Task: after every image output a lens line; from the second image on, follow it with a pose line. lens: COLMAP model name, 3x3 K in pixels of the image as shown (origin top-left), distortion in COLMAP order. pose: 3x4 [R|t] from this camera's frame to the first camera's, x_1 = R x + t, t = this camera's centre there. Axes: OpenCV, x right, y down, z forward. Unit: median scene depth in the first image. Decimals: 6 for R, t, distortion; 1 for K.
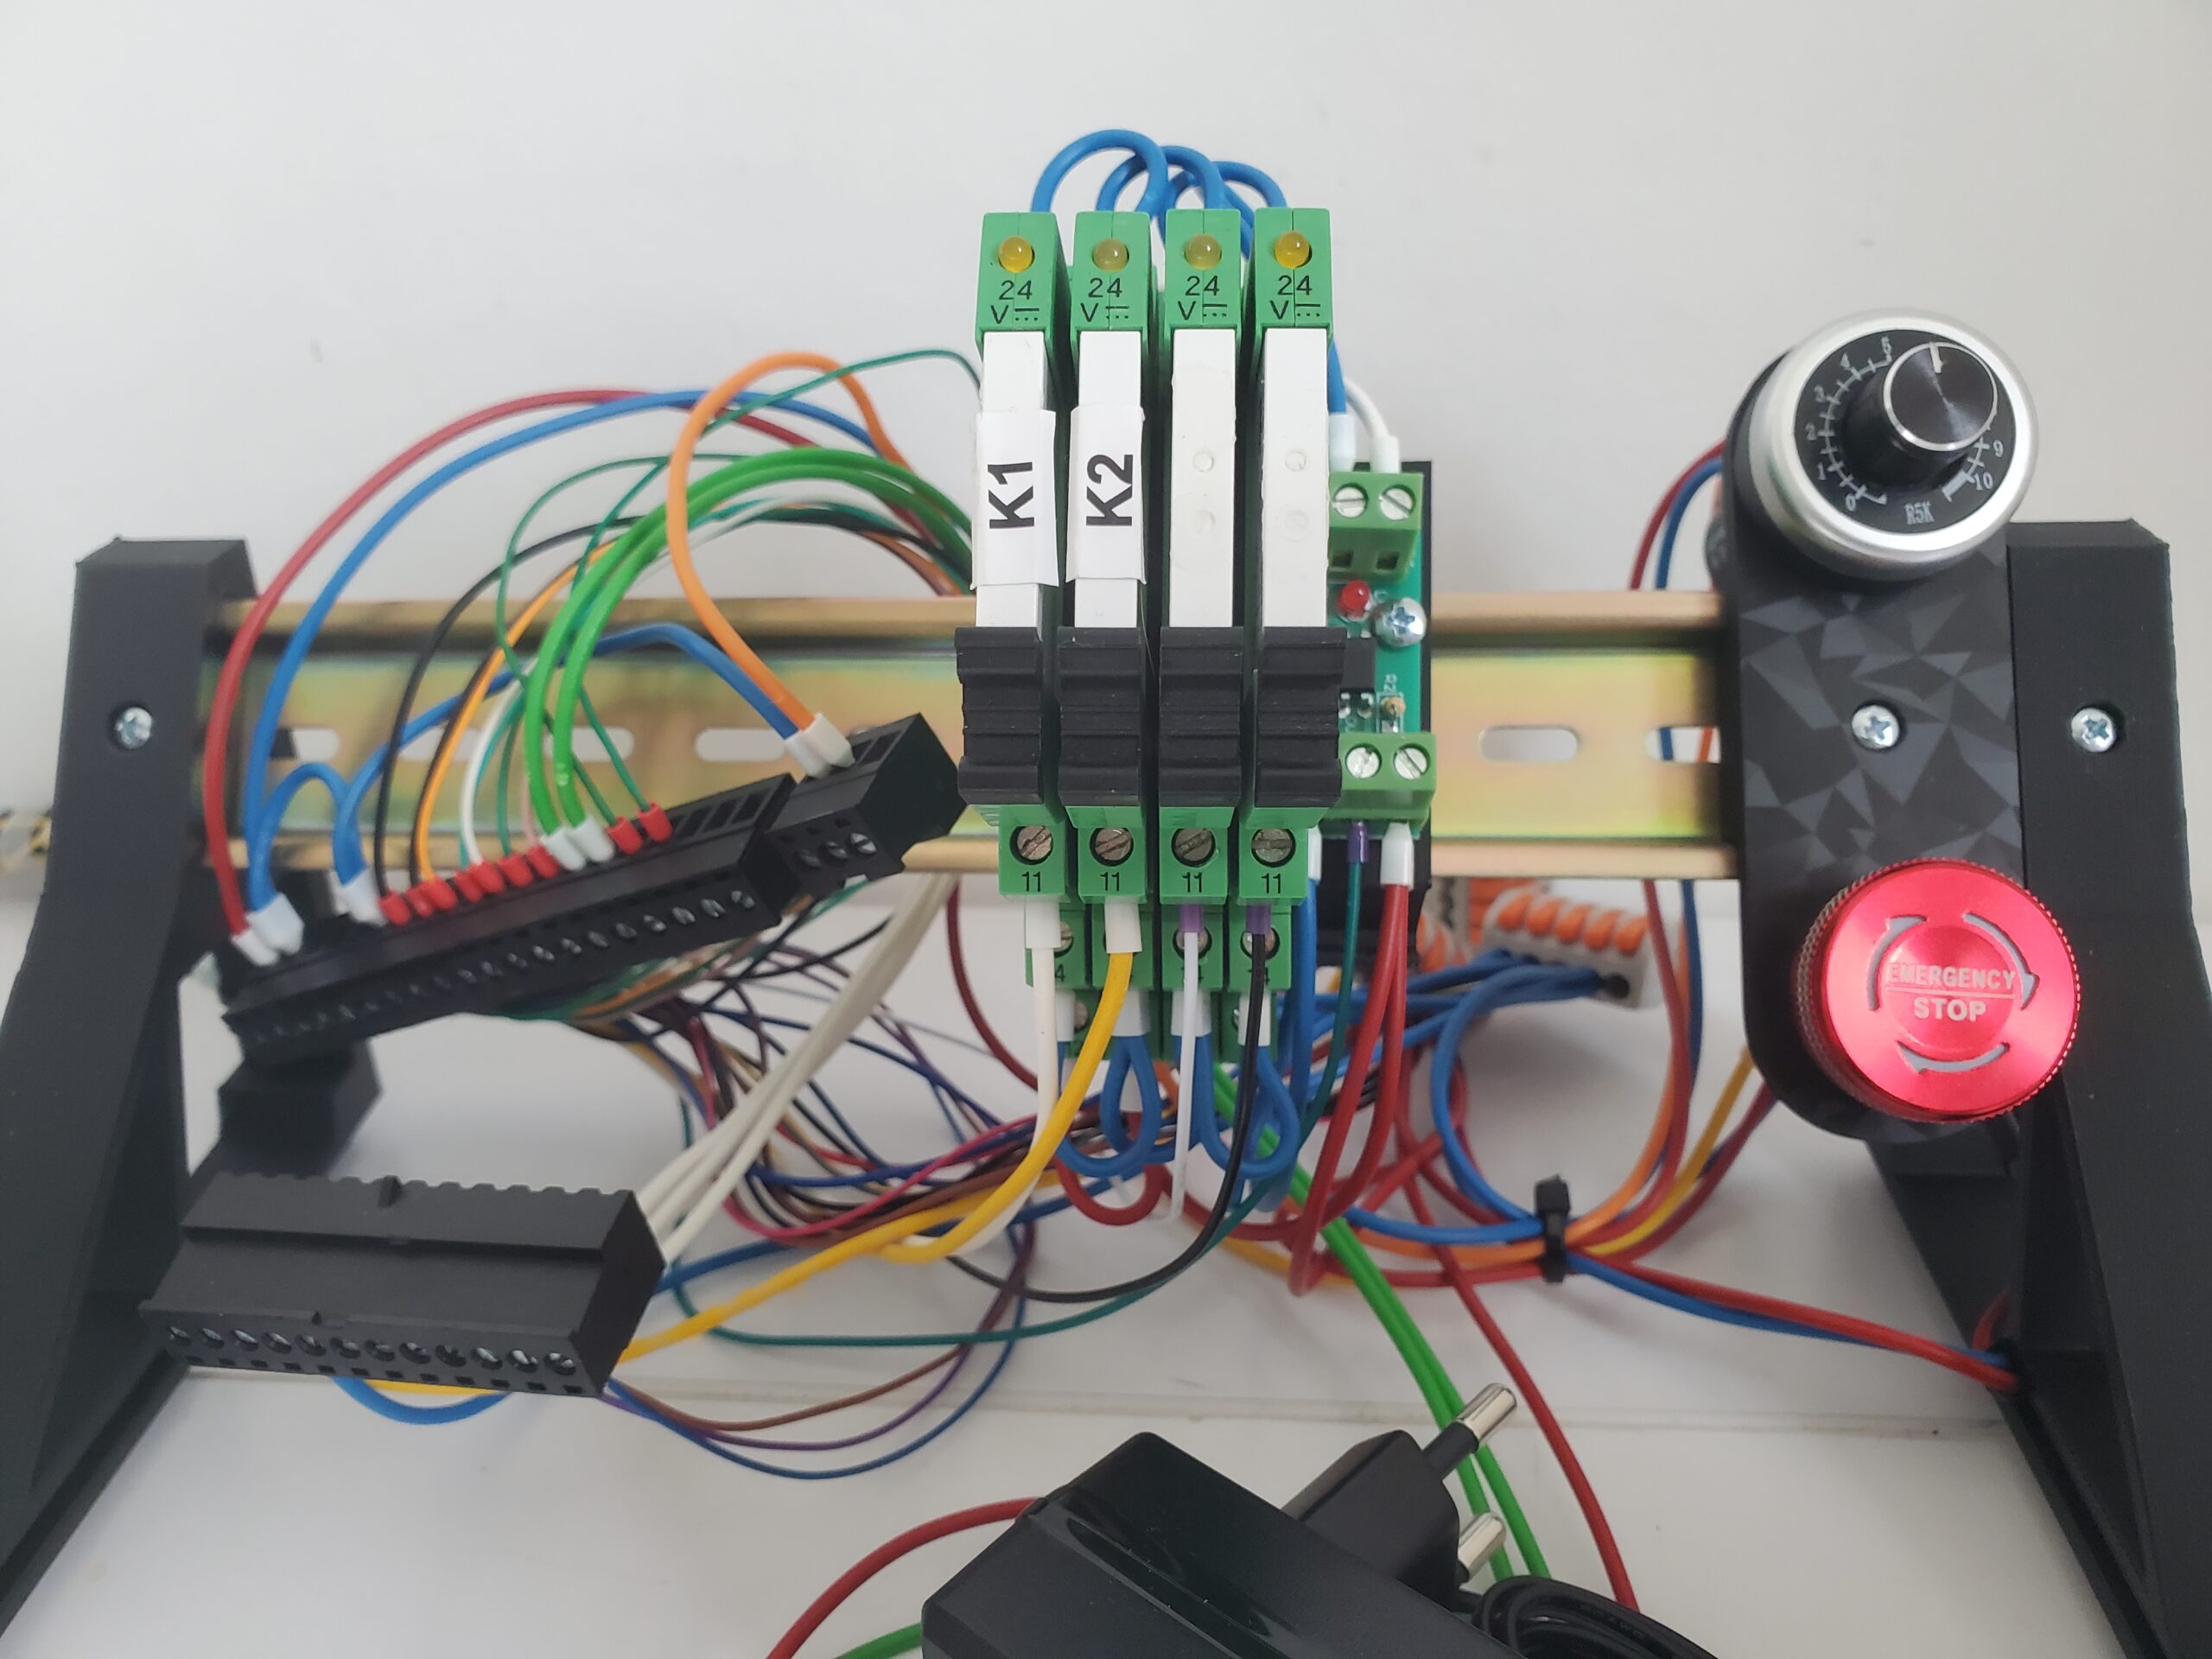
lens RADIAL K [[1758.4, 0, 1096.7], [0, 1758.4, 900.2], [0, 0, 1]] dist [0.008991, 0.003583]
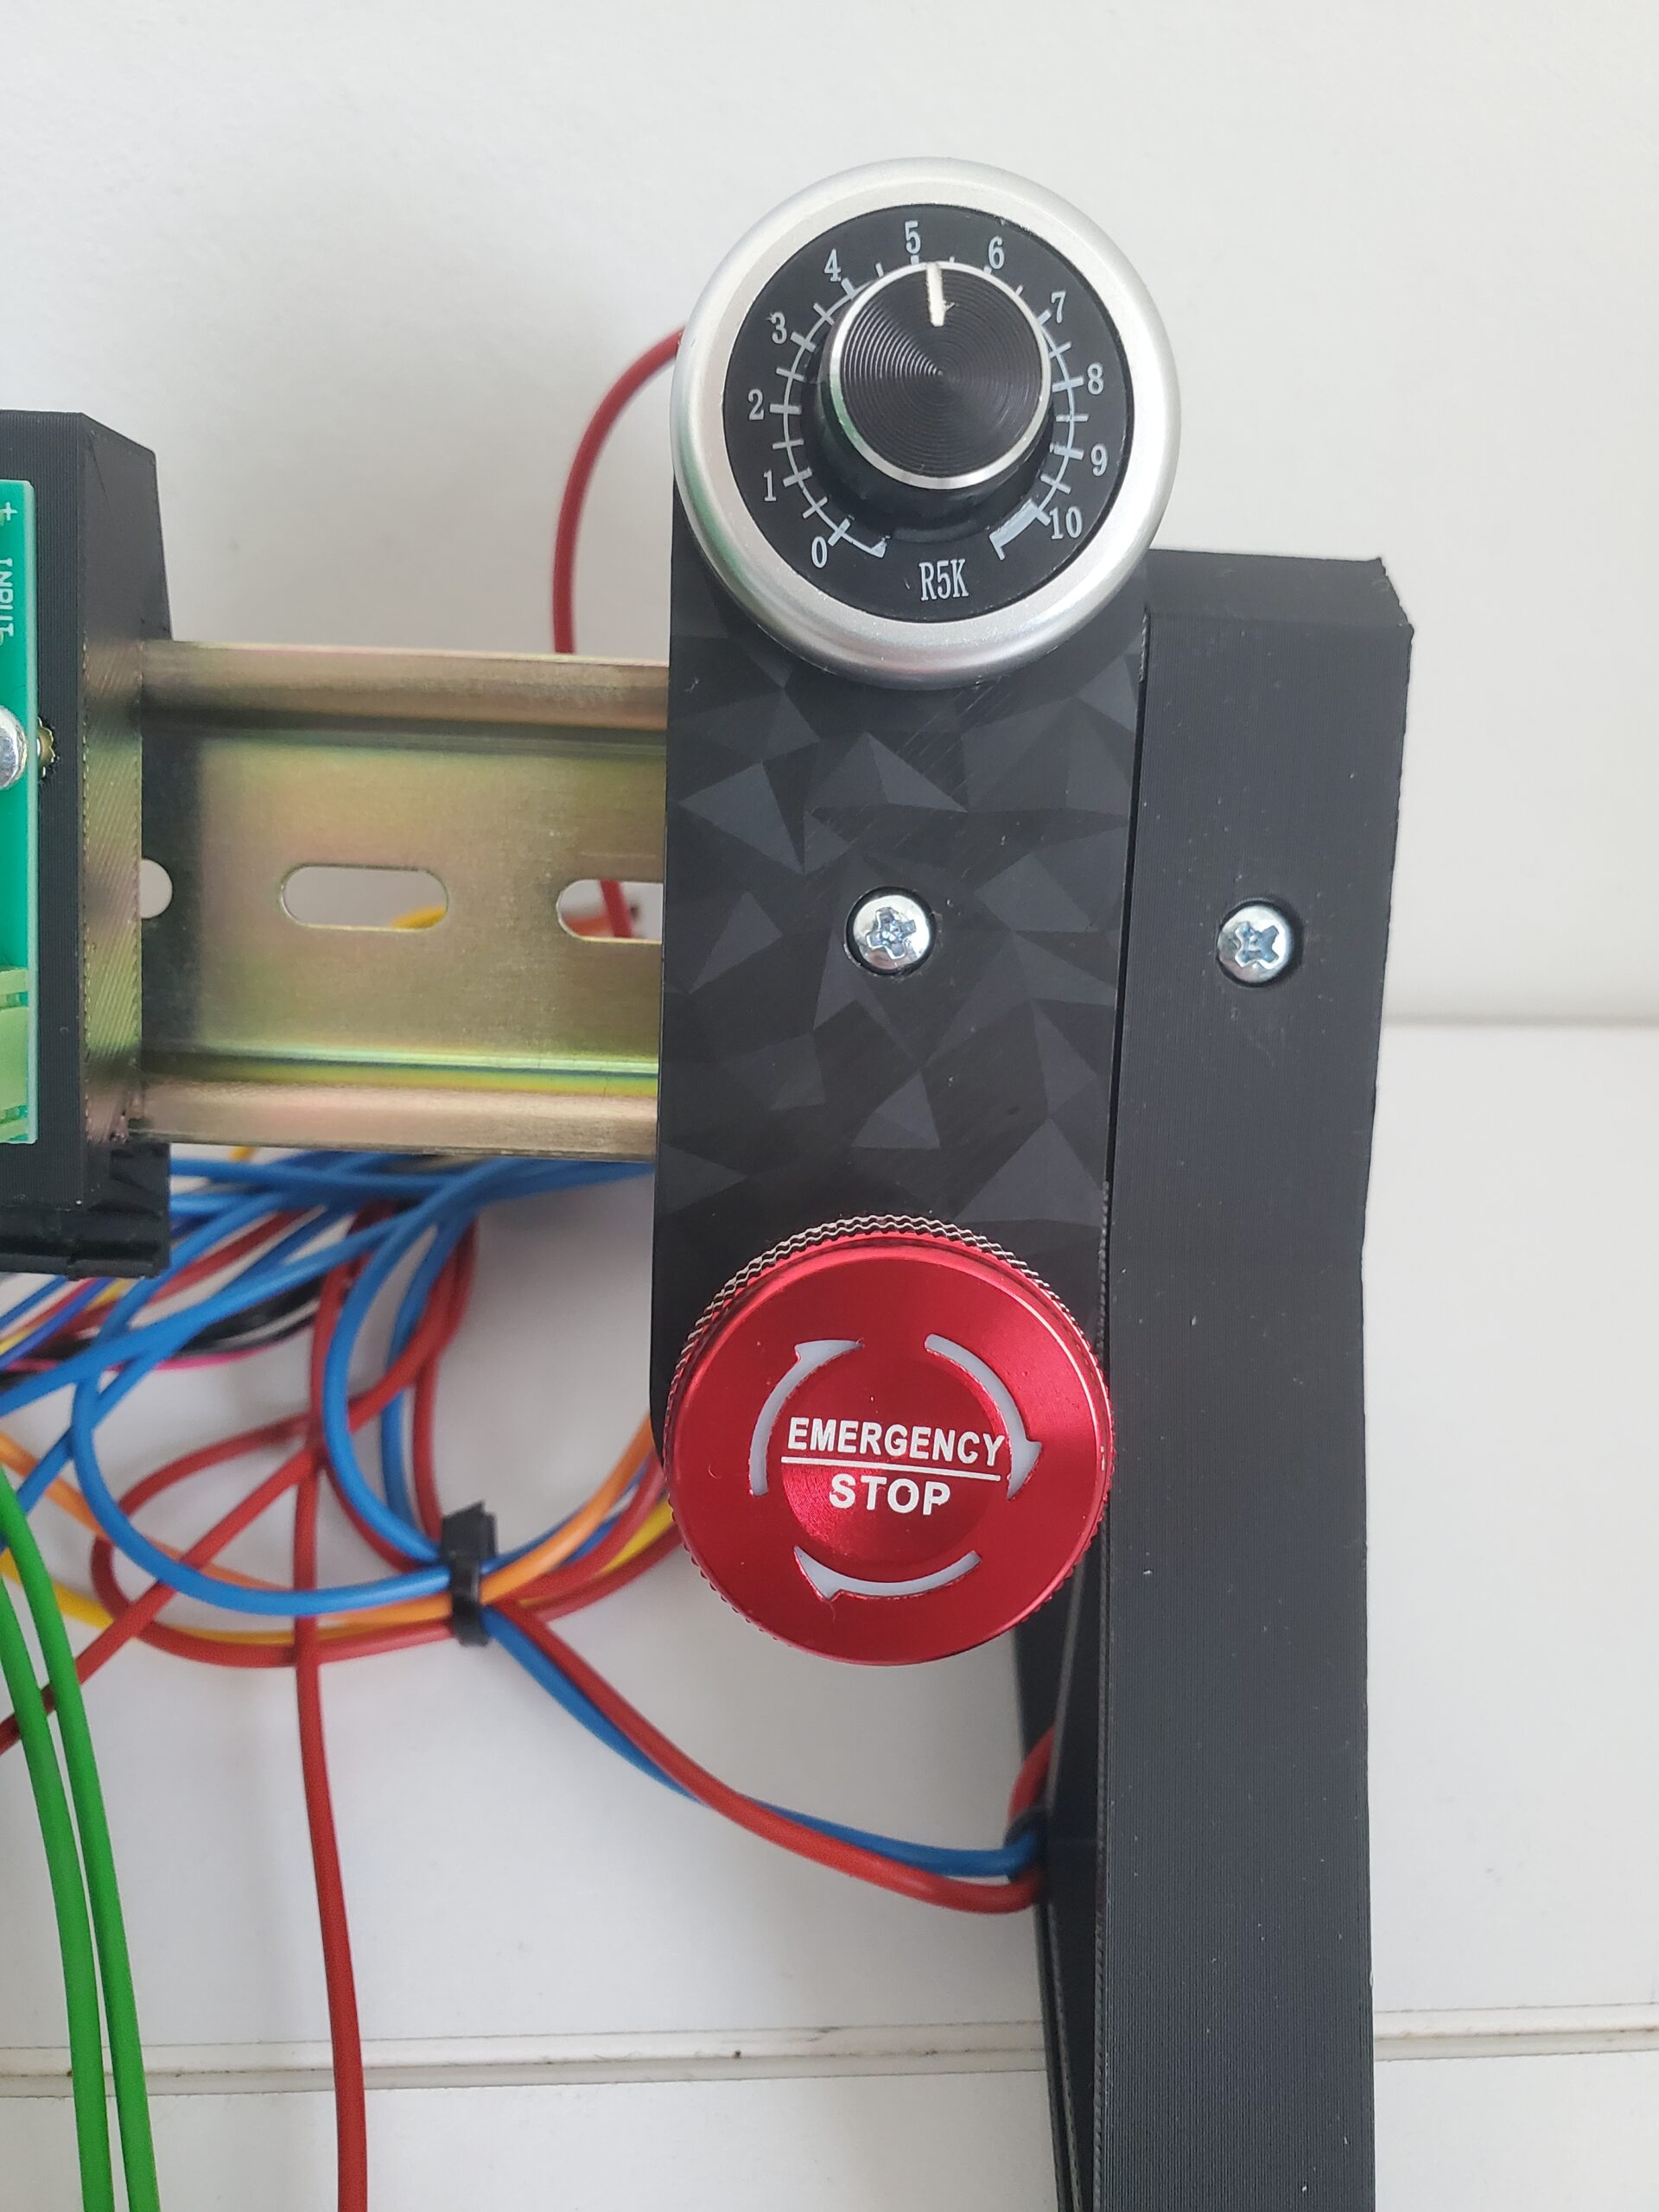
lens RADIAL K [[1780.4, 0, 829.5], [0, 1780.4, 1106.0], [0, 0, 1]] dist [-0.062484, 0.001139]
pose [[0.995201, 0.014514, 0.096770, 0.378857], [-0.040414, 0.961619, 0.271397, -0.208170], [-0.089117, -0.274005, 0.957590, 0.440884]]
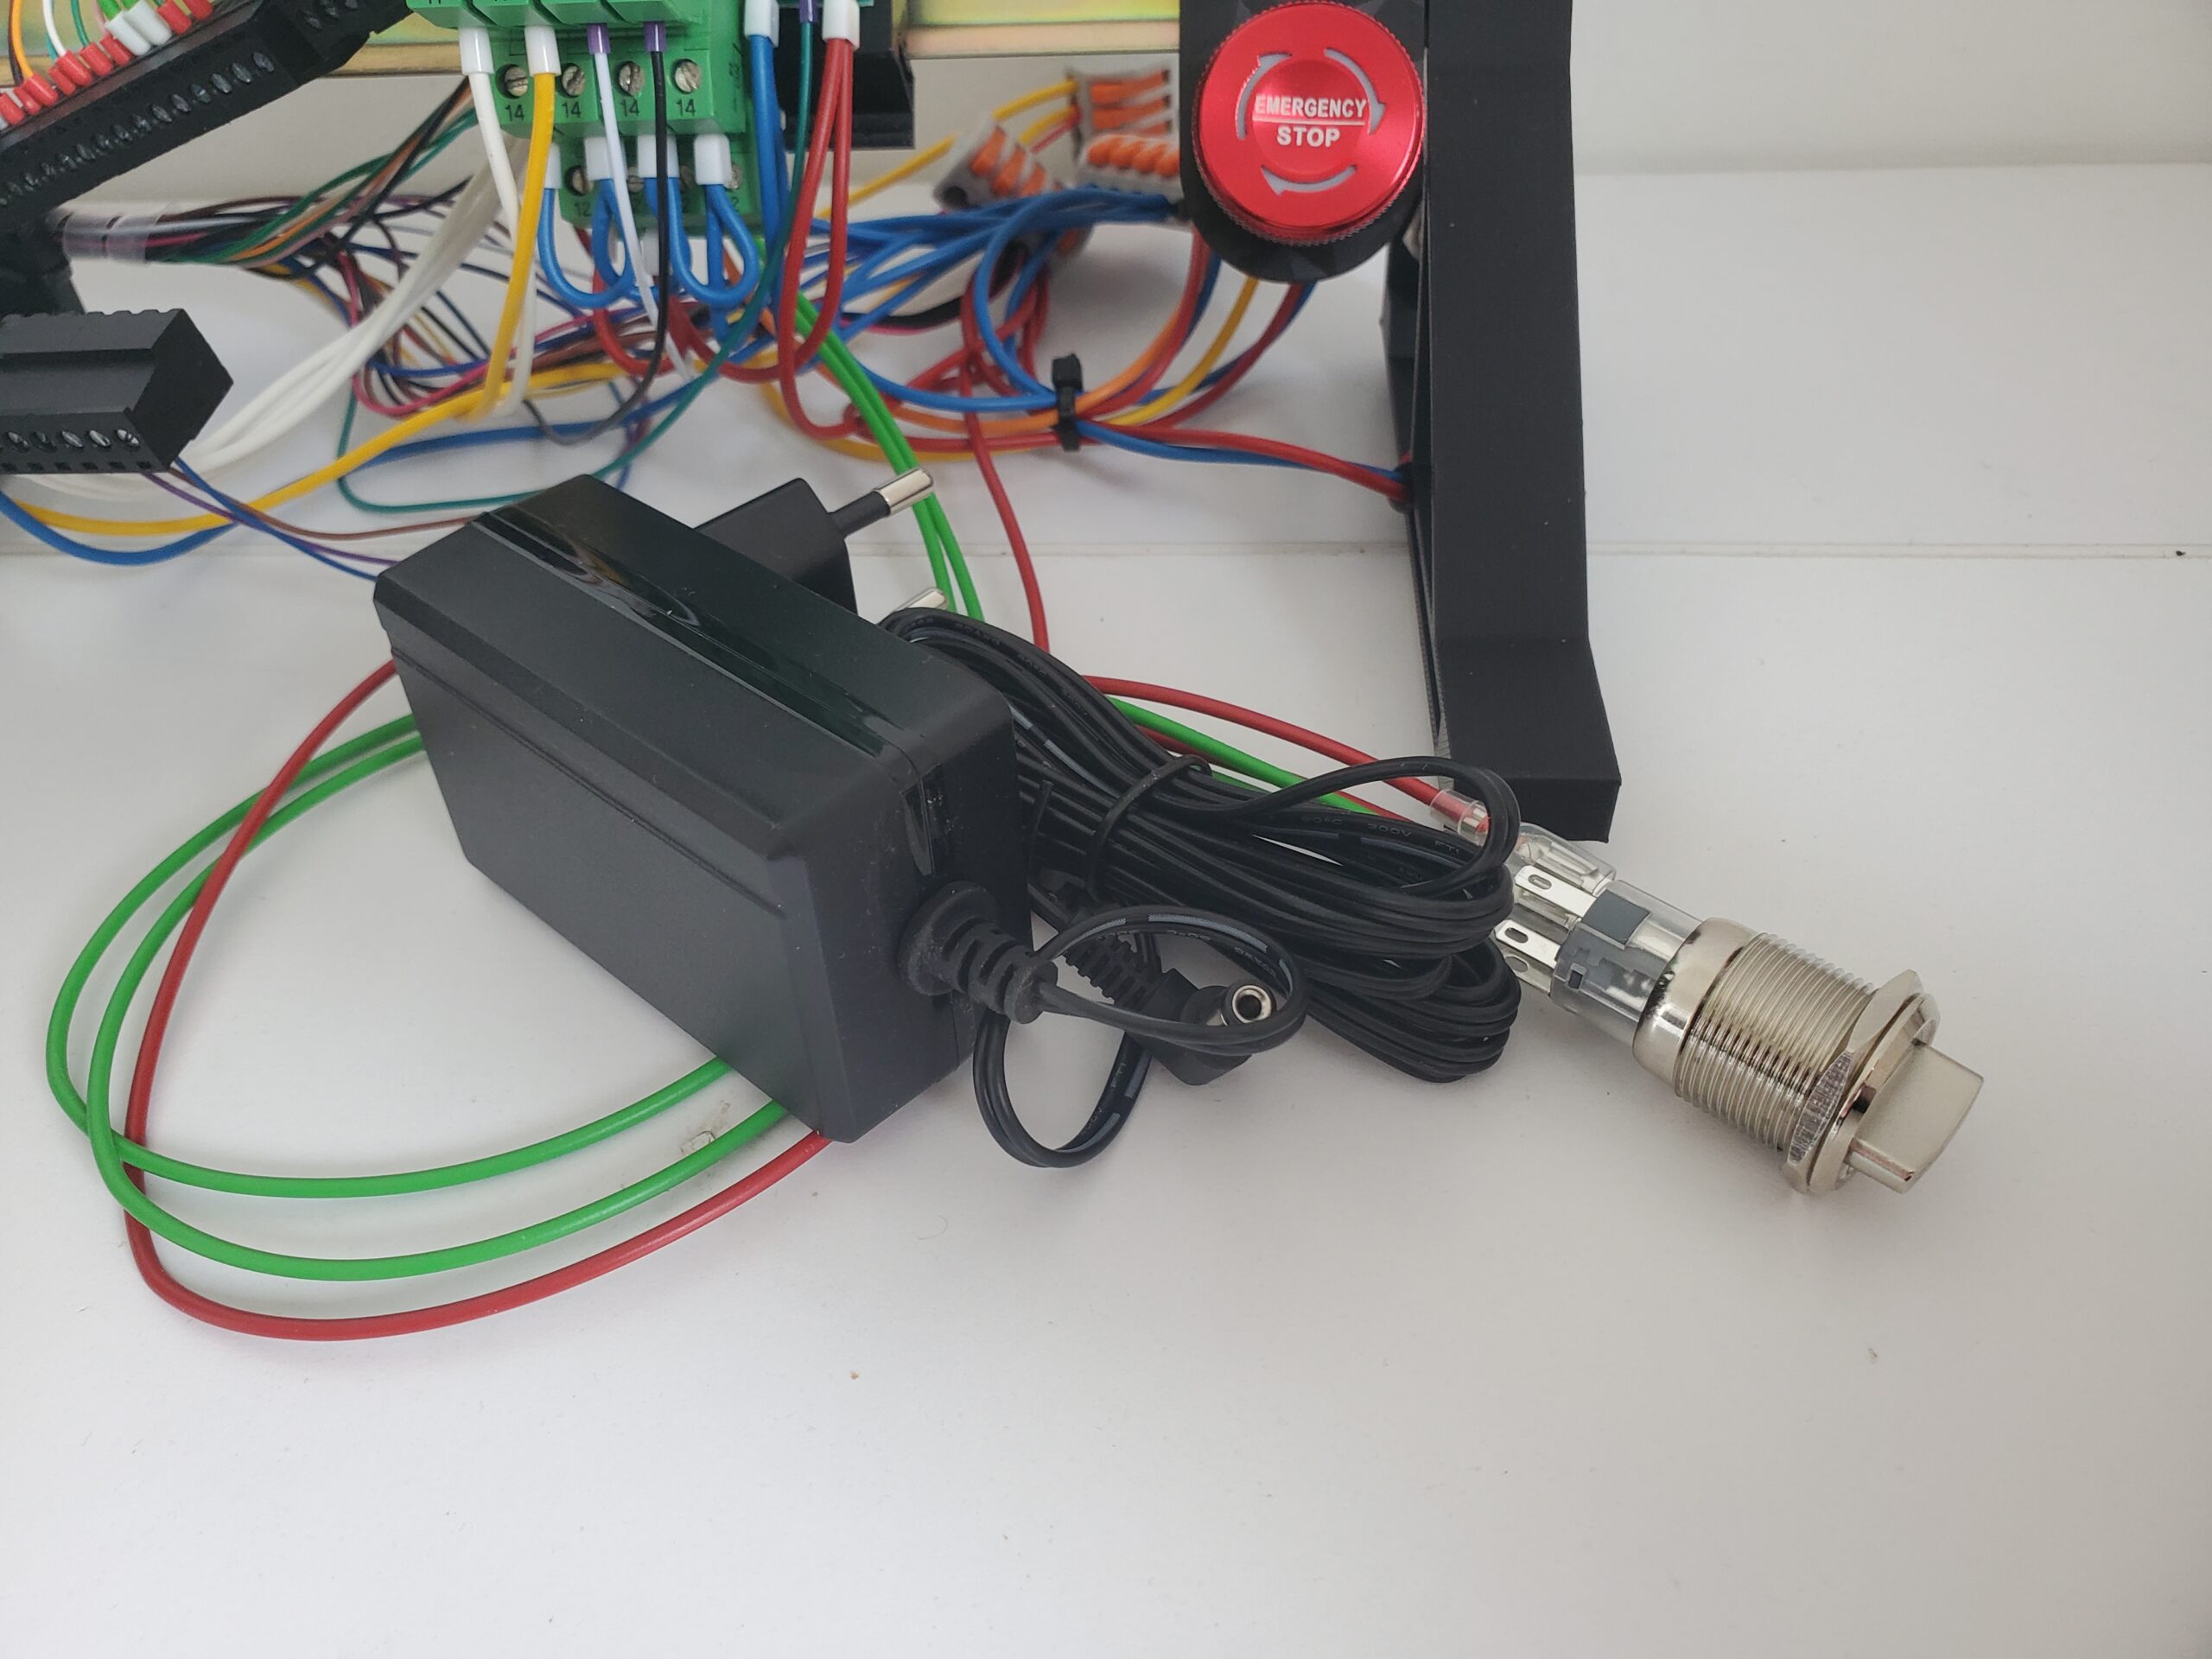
lens RADIAL K [[1777.5, 0, 1066.8], [0, 1777.5, 833.6], [0, 0, 1]] dist [0.001039, -0.001581]
pose [[0.999448, -0.013085, -0.030528, 0.332753], [0.020154, 0.969502, 0.244255, 0.202985], [0.026400, -0.244736, 0.969230, -0.227475]]
